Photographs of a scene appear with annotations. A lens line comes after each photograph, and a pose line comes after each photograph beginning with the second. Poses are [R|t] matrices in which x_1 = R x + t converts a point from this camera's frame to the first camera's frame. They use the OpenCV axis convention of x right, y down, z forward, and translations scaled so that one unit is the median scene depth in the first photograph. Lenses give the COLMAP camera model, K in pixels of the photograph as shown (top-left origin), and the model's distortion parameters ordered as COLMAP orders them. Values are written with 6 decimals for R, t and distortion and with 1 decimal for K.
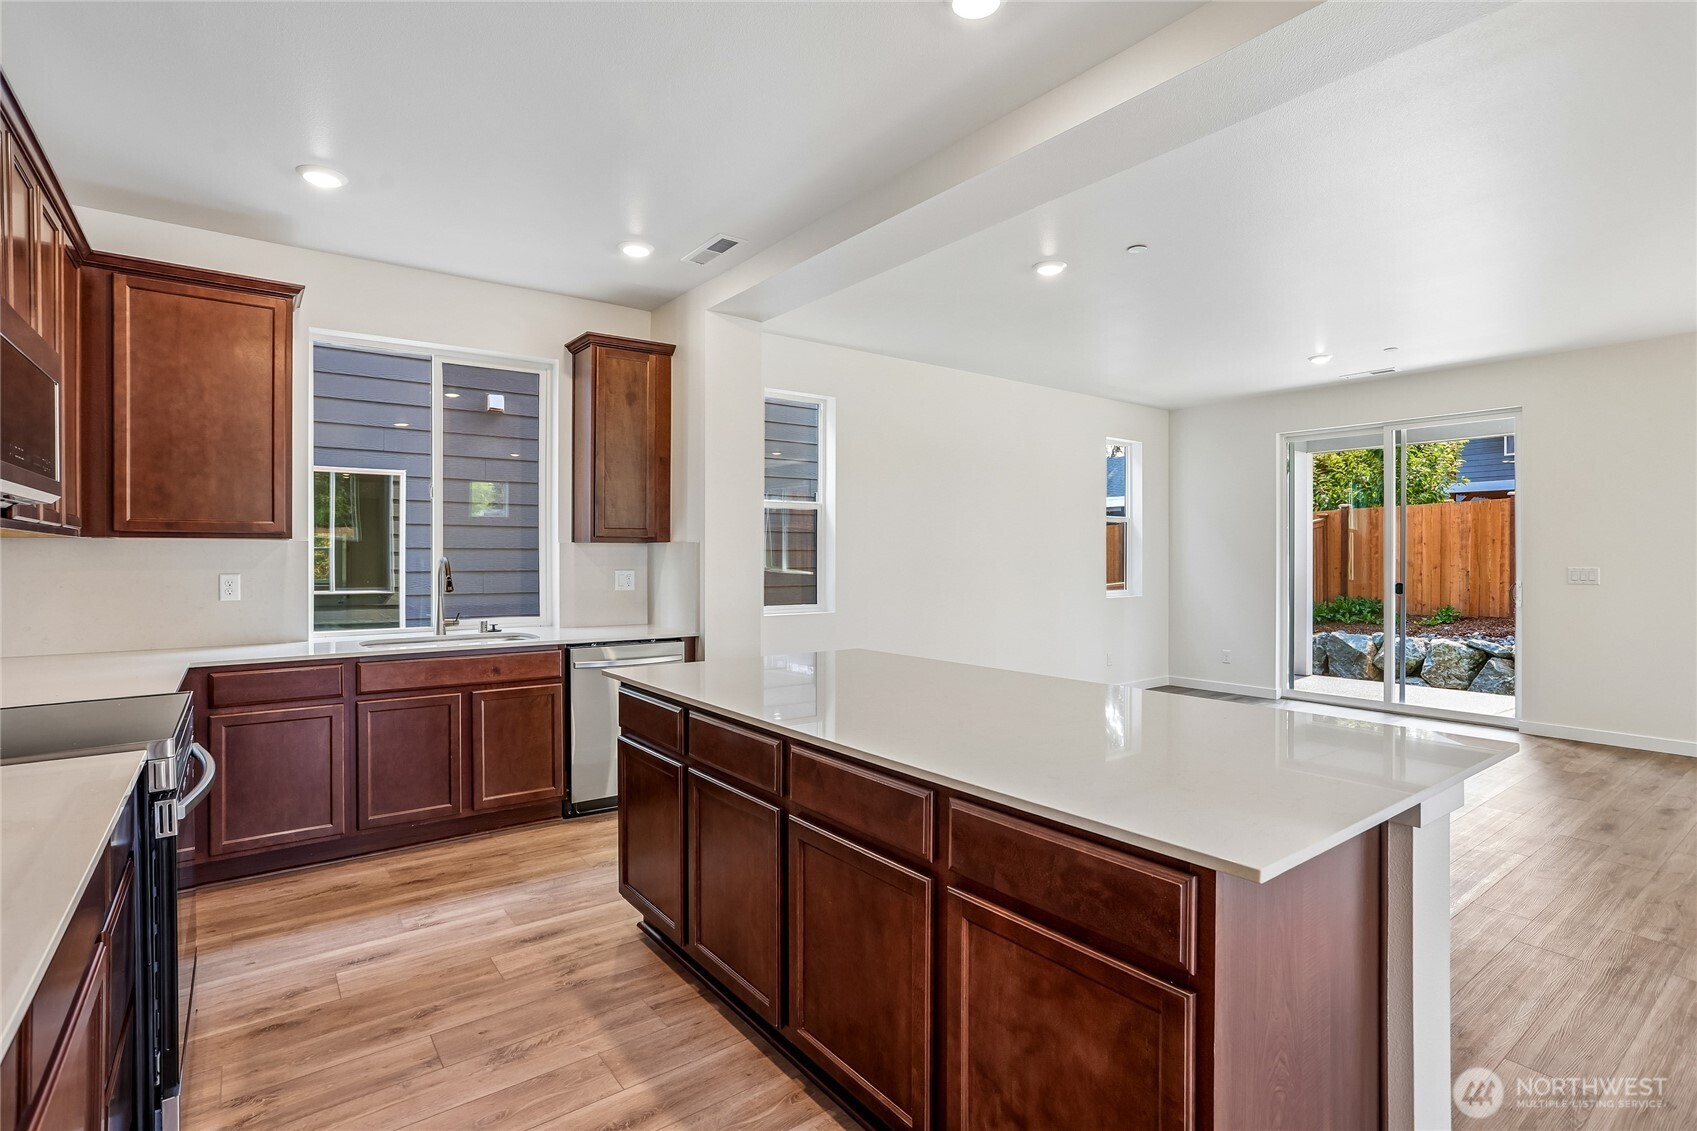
lens RADIAL K [[827.6, 0, 848.7], [0, 827.6, 555.8], [0, 0, 1]] dist [-0.074809, 0.028941]
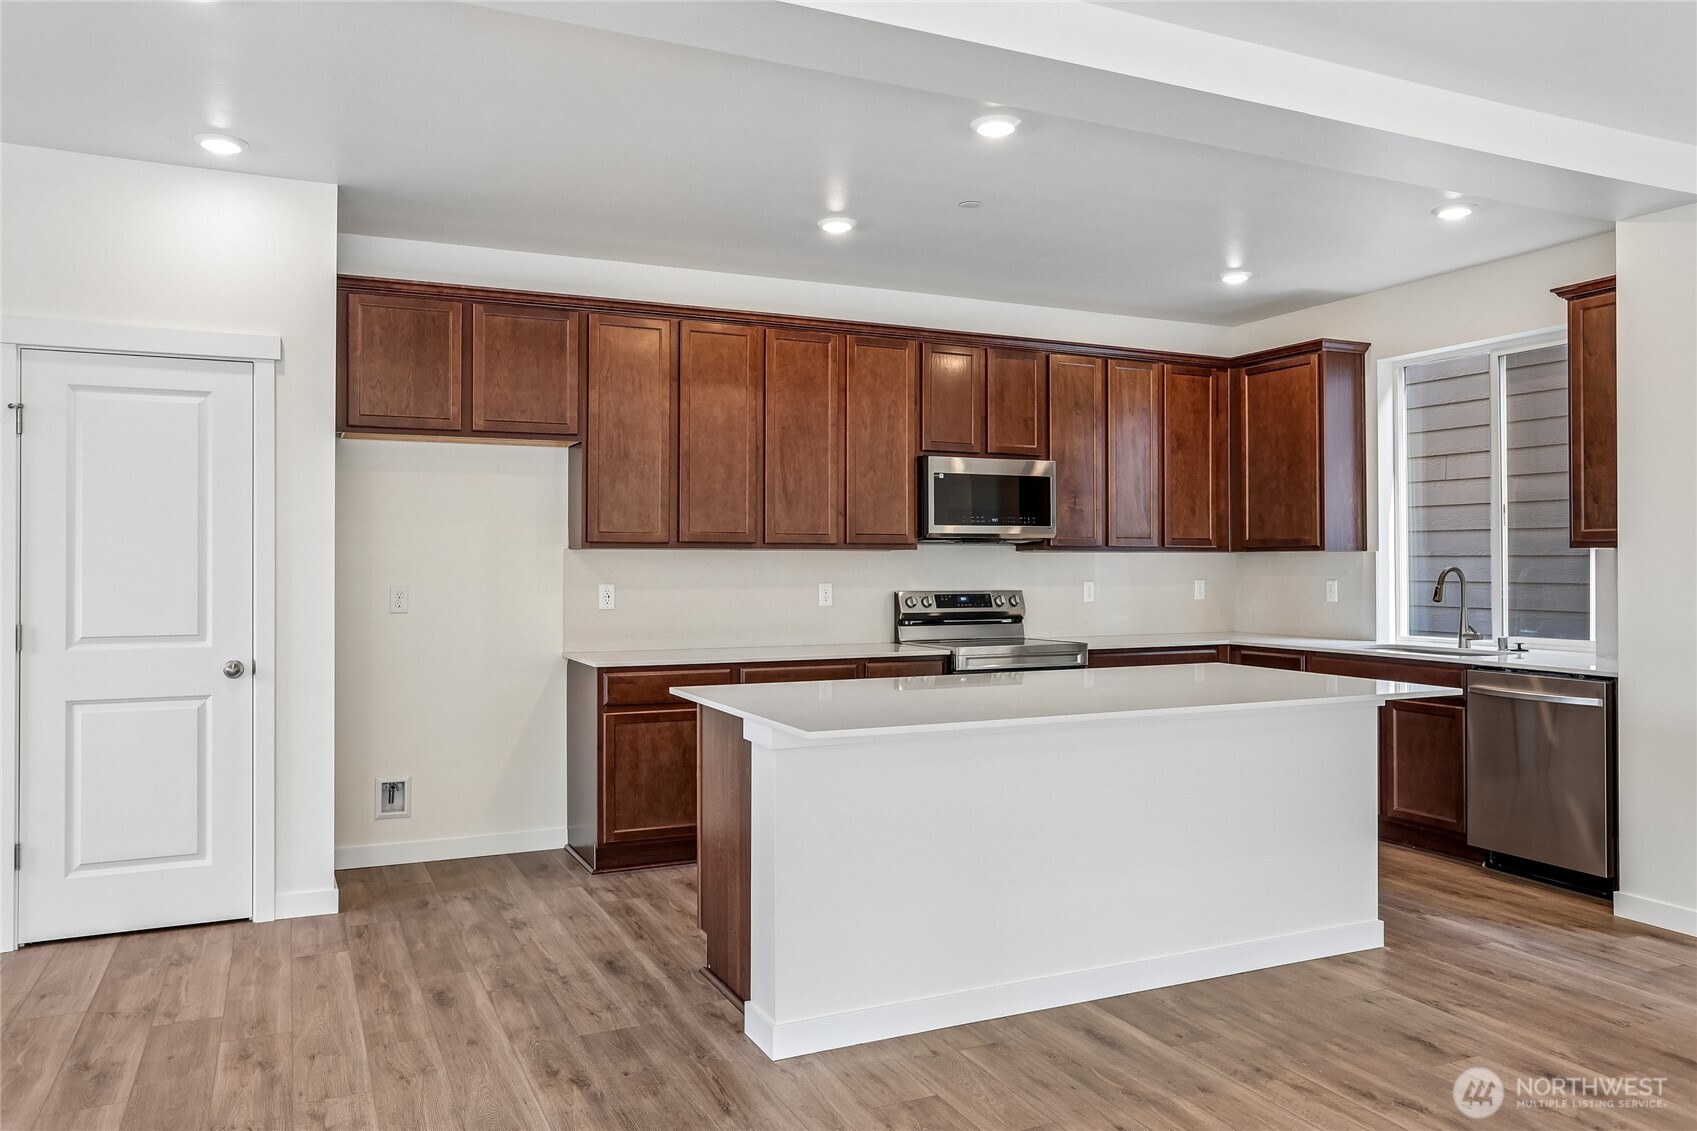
lens RADIAL K [[1214.0, 0, 852.9], [0, 1214.0, 559.8], [0, 0, 1]] dist [-0.047944, 0.072624]
pose [[-0.202380, -0.004512, -0.979297, 0.961328], [-0.002171, 0.999989, -0.004159, 0.001549], [0.979305, 0.001285, -0.202388, 0.545342]]
